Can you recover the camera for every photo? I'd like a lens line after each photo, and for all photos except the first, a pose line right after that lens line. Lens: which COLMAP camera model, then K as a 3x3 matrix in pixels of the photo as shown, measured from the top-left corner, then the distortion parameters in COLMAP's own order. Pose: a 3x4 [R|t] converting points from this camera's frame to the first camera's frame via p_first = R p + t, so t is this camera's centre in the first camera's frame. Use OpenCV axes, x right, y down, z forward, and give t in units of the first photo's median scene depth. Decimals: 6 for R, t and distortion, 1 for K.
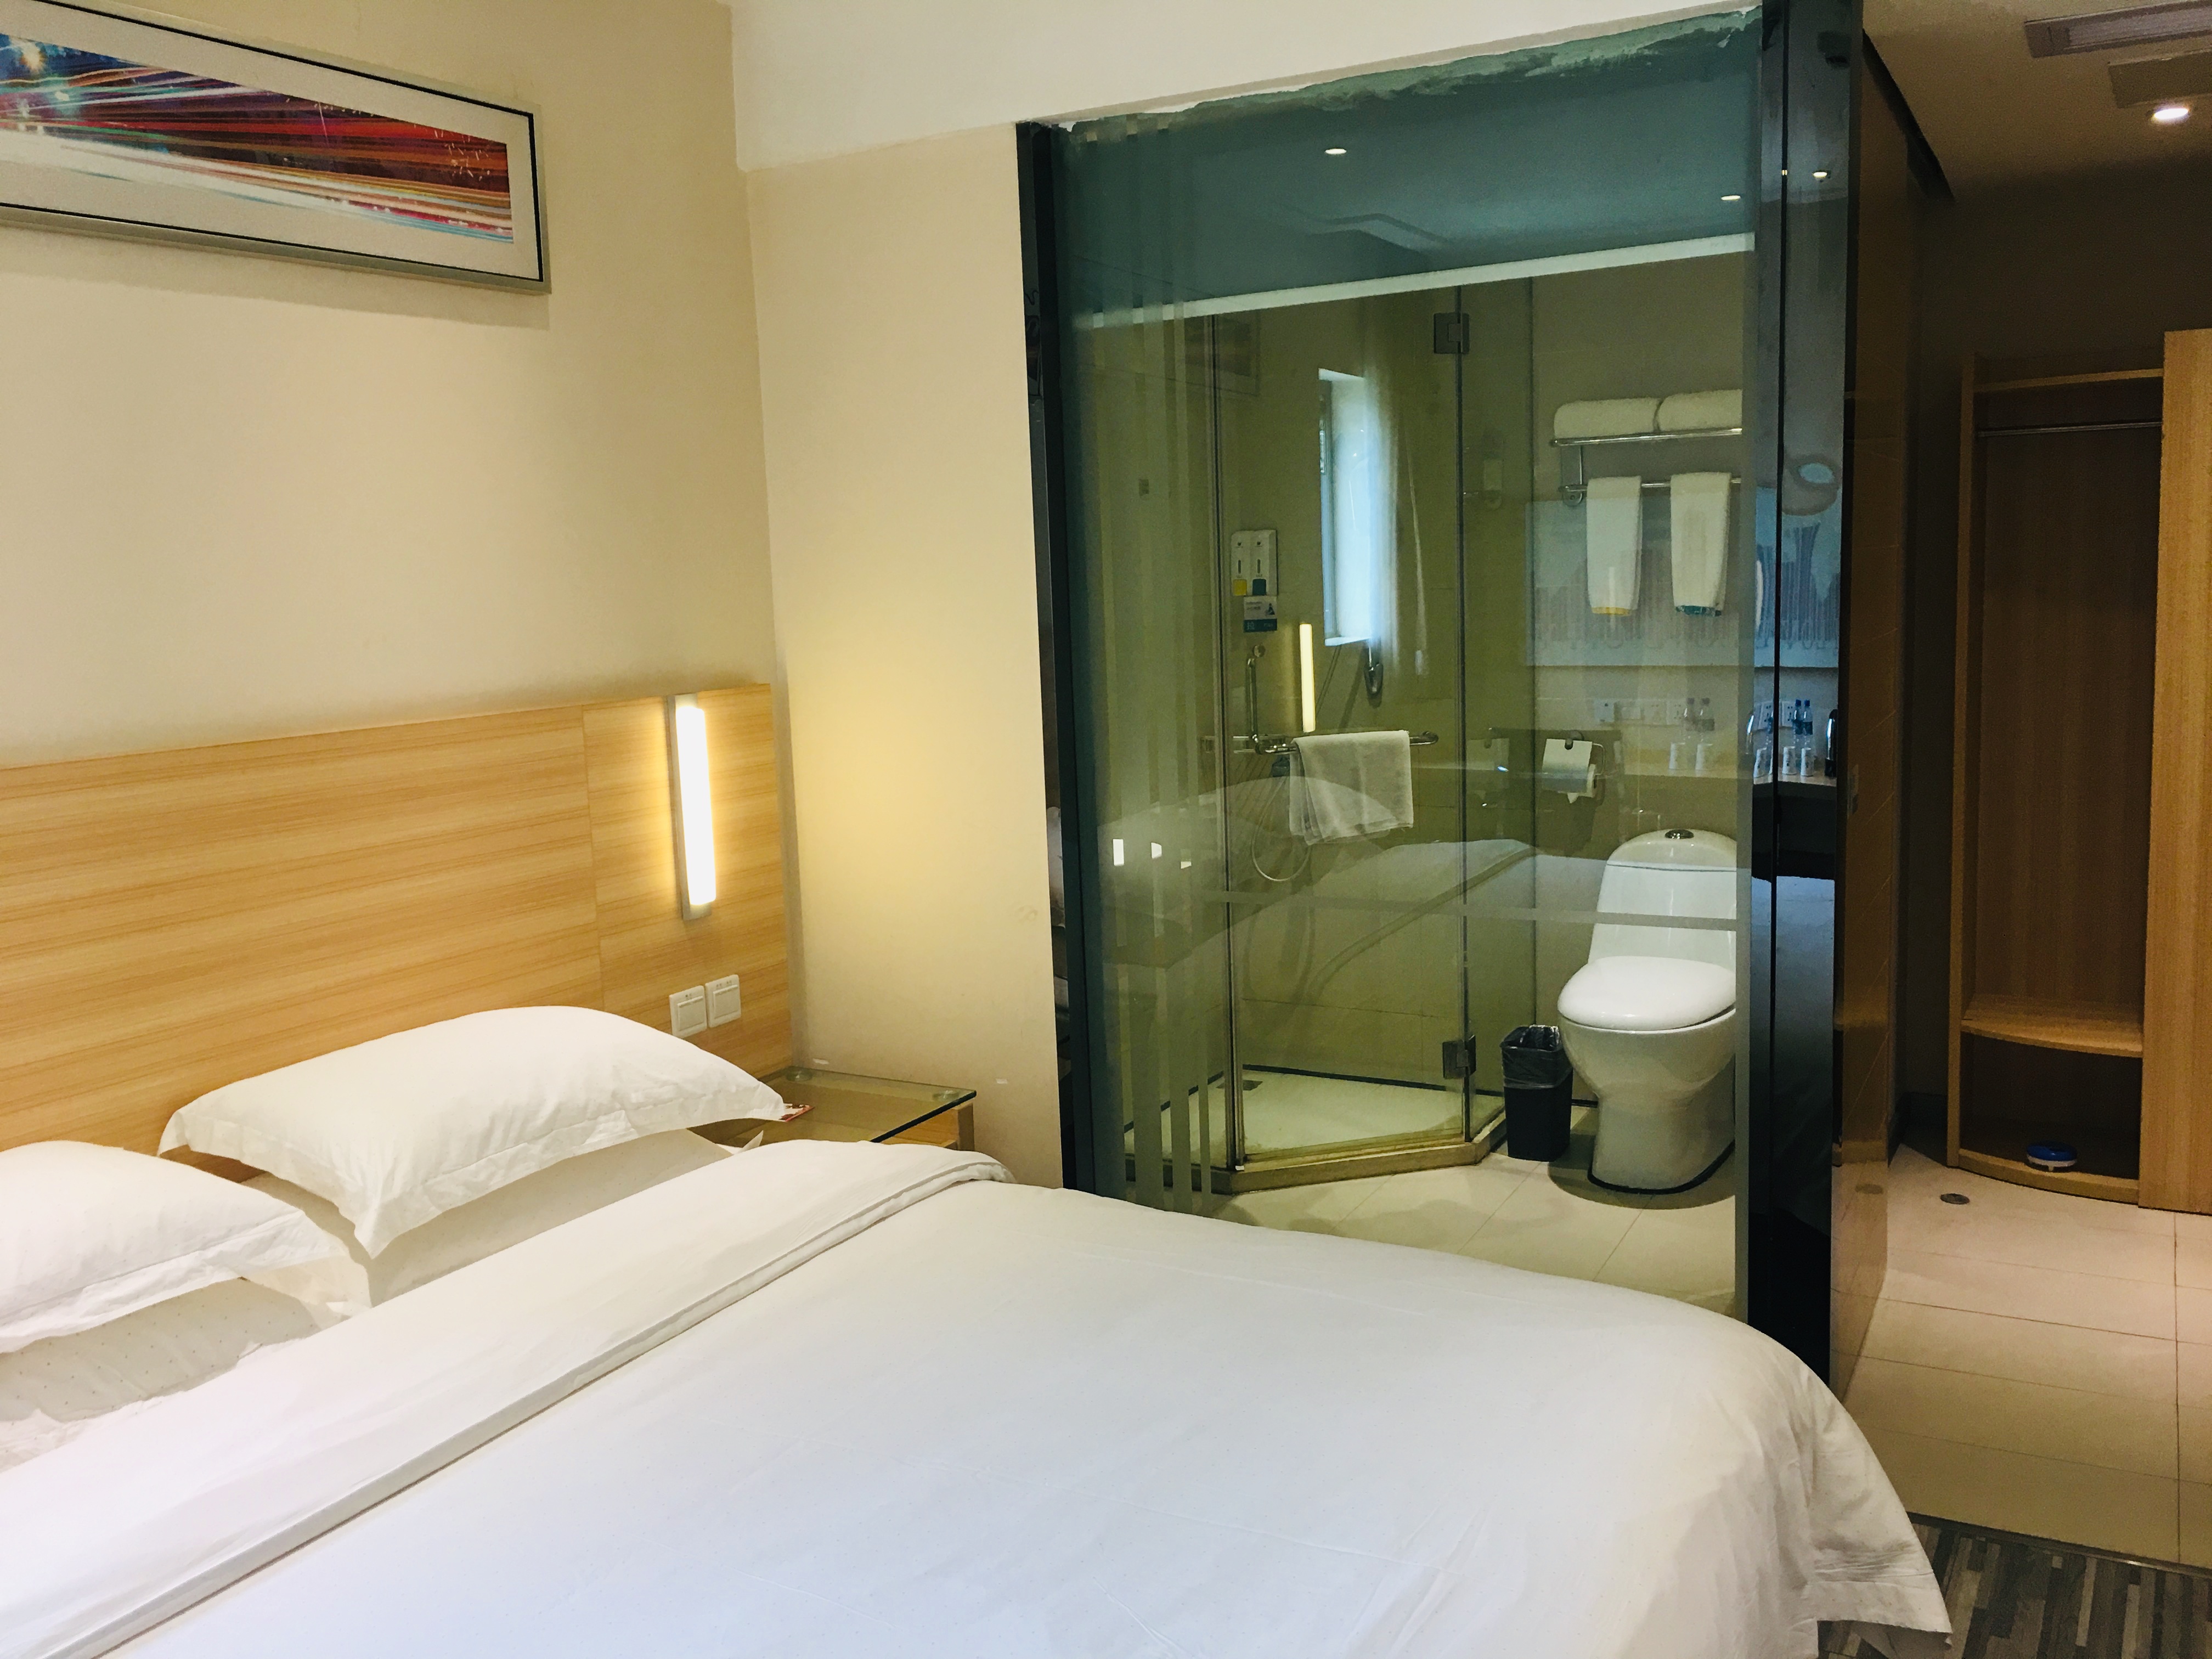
lens RADIAL K [[1878.9, 0, 1105.9], [0, 1878.9, 810.4], [0, 0, 1]] dist [0.048844, -0.058613]
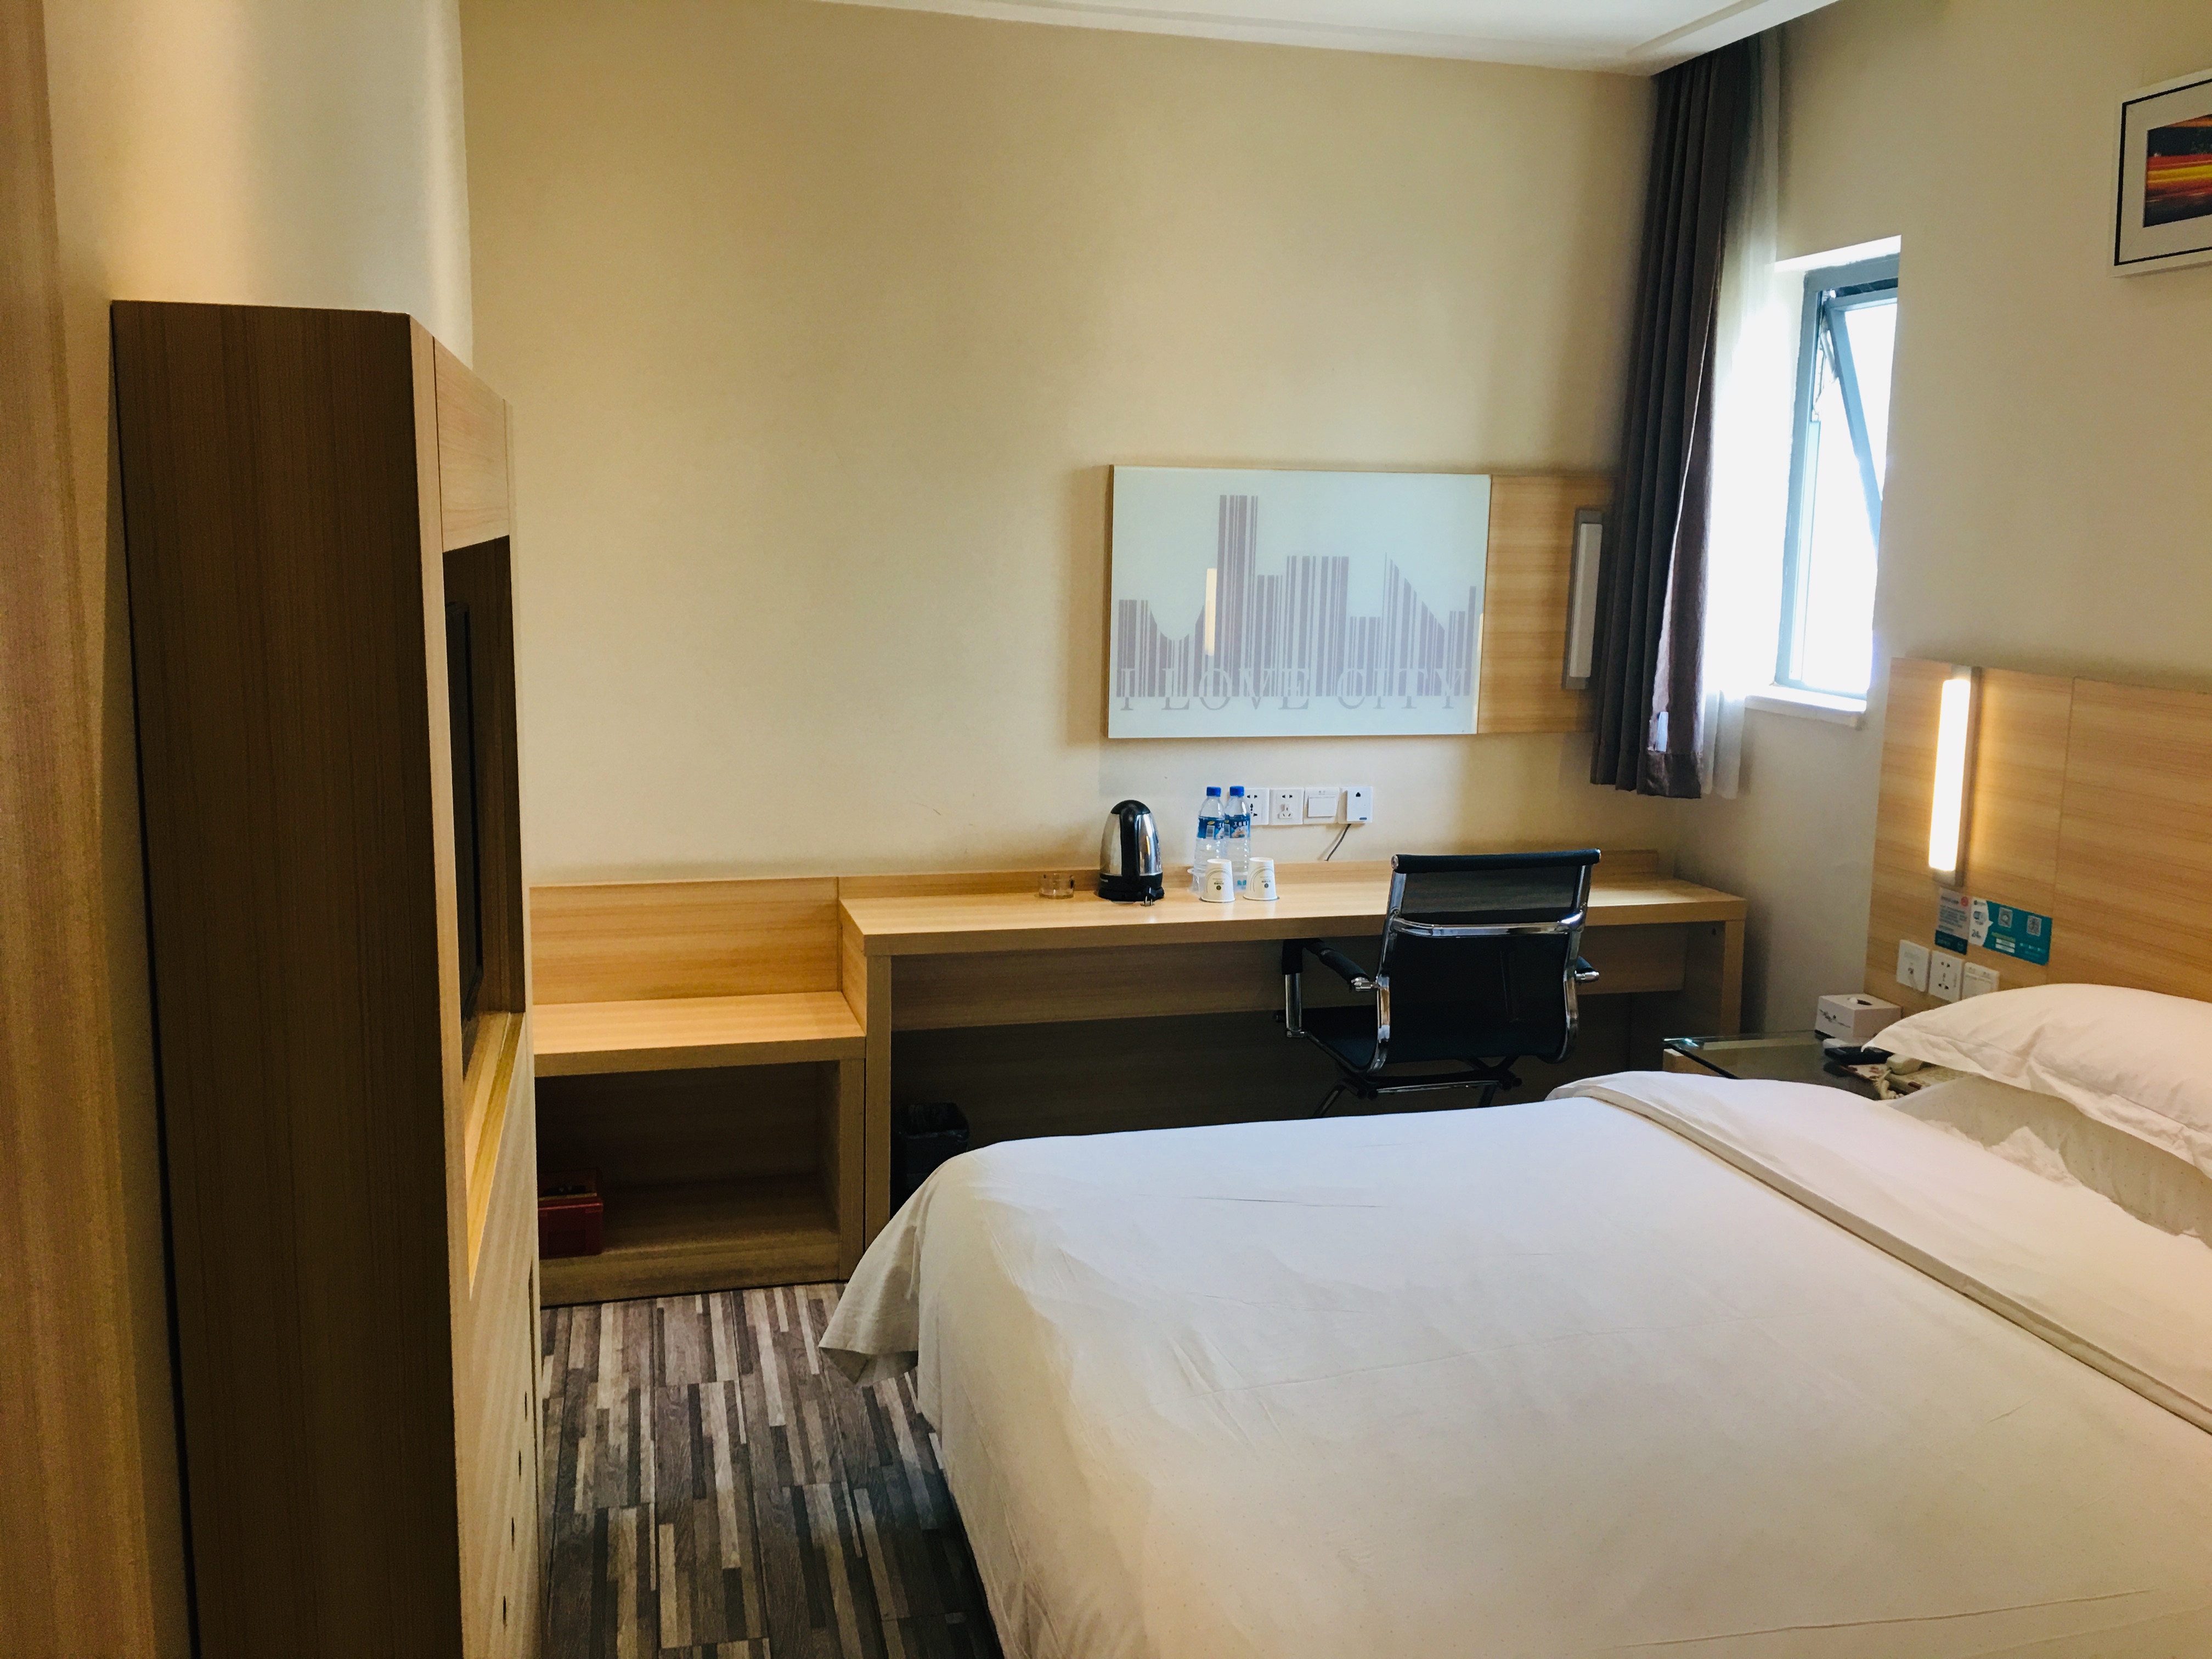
lens RADIAL K [[1878.9, 0, 1113.1], [0, 1878.9, 821.5], [0, 0, 1]] dist [0.048844, -0.058613]
pose [[-0.703409, 0.140770, -0.696706, 0.802405], [-0.088558, 0.955198, 0.282409, -0.226138], [0.705247, 0.260348, -0.659428, 1.306655]]
